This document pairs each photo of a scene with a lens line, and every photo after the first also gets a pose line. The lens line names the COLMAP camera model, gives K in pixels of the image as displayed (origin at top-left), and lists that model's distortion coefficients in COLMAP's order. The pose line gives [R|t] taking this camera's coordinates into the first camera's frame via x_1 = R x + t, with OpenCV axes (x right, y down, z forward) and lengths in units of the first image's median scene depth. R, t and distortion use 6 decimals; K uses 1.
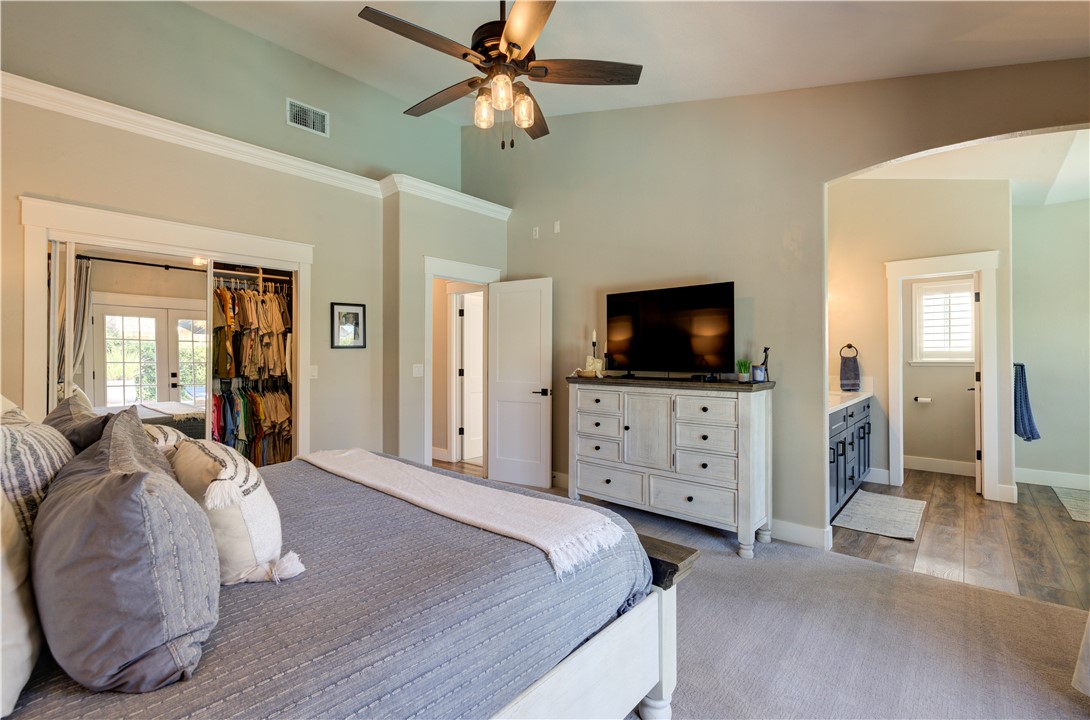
lens RADIAL K [[478.6, 0, 559.7], [0, 478.6, 356.0], [0, 0, 1]] dist [0.003793, -0.000607]
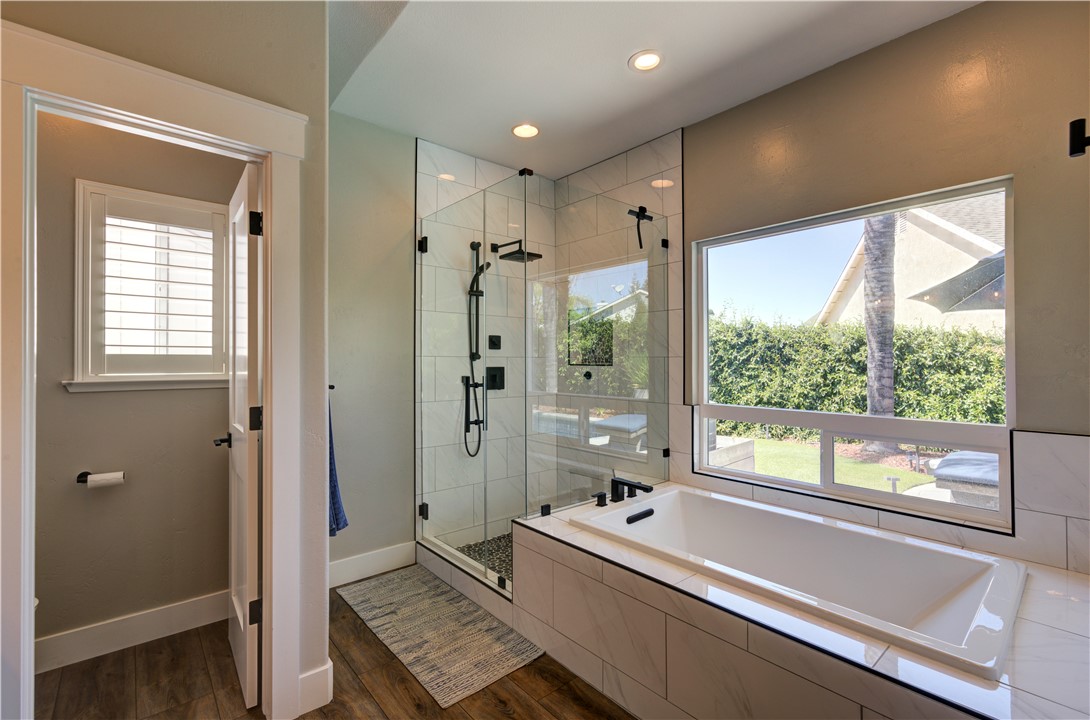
lens RADIAL K [[478.6, 0, 537.1], [0, 478.6, 358.2], [0, 0, 1]] dist [0.003793, -0.000607]
pose [[0.160941, 0.010477, 0.986908, 0.474164], [-0.004994, 0.999940, -0.009801, -0.004428], [-0.986951, -0.003351, 0.160983, 0.650478]]
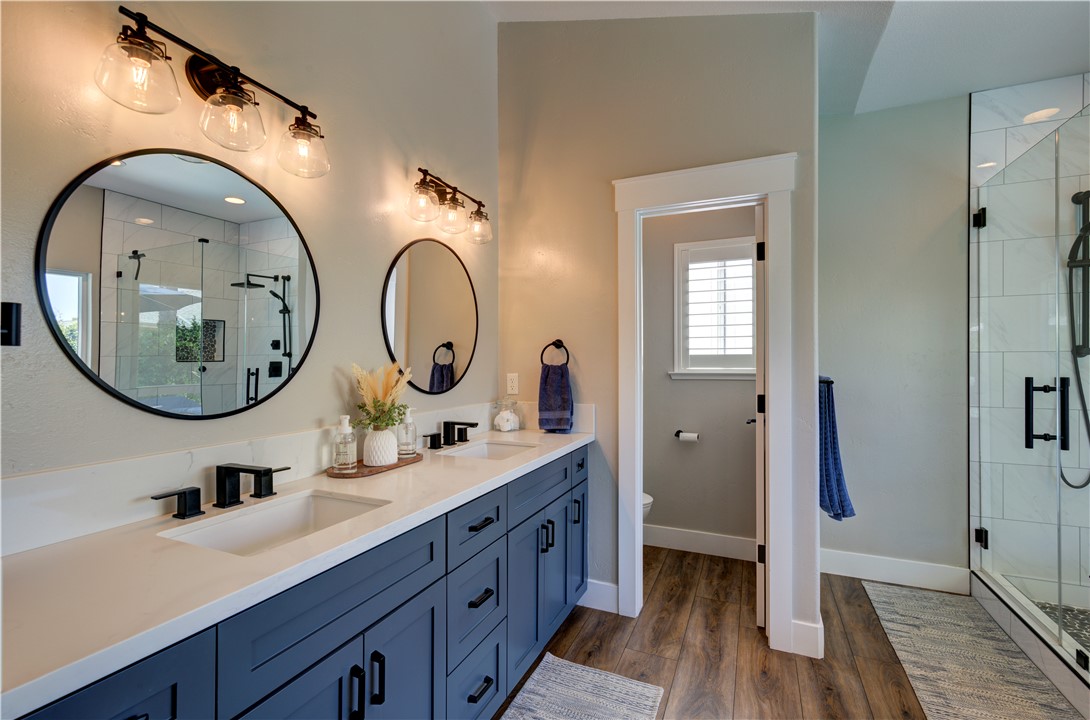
lens RADIAL K [[478.6, 0, 552.6], [0, 478.6, 365.0], [0, 0, 1]] dist [0.003793, -0.000607]
pose [[0.956456, -0.003523, 0.291855, 0.468981], [-0.000520, 0.999905, 0.013776, -0.005777], [-0.291876, -0.013327, 0.956363, 0.530336]]
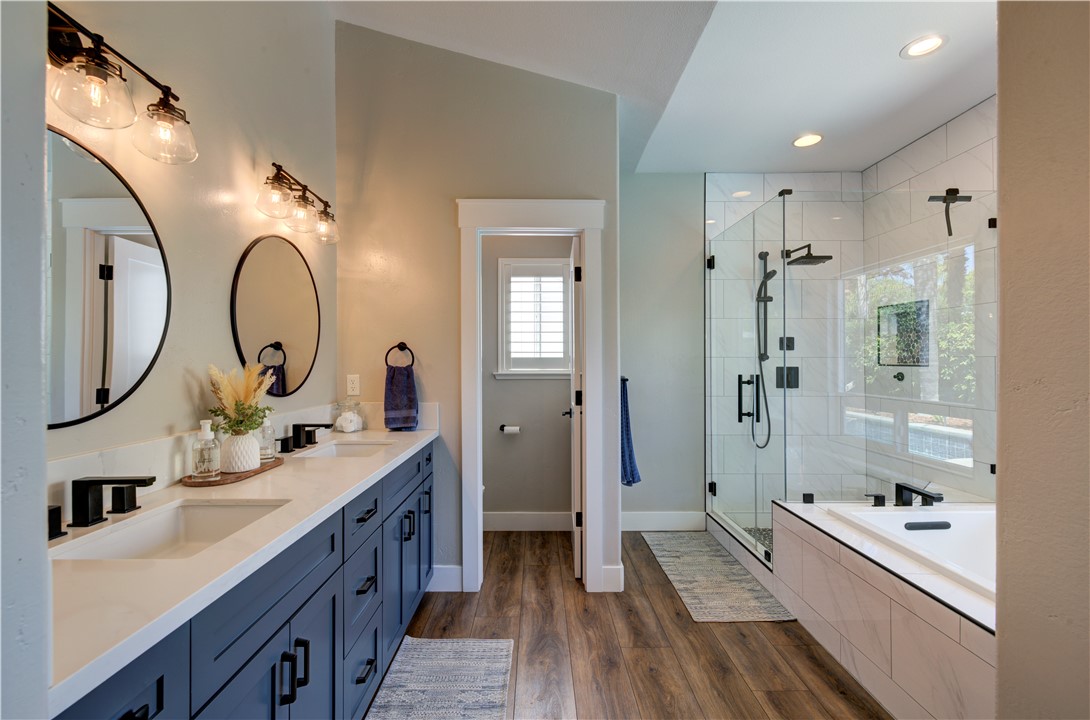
lens RADIAL K [[478.6, 0, 547.0], [0, 478.6, 365.4], [0, 0, 1]] dist [0.003793, -0.000607]
pose [[0.749283, -0.002621, 0.662245, 0.386302], [-0.004826, 0.999944, 0.009418, -0.005780], [-0.662233, -0.010253, 0.749228, 0.508947]]
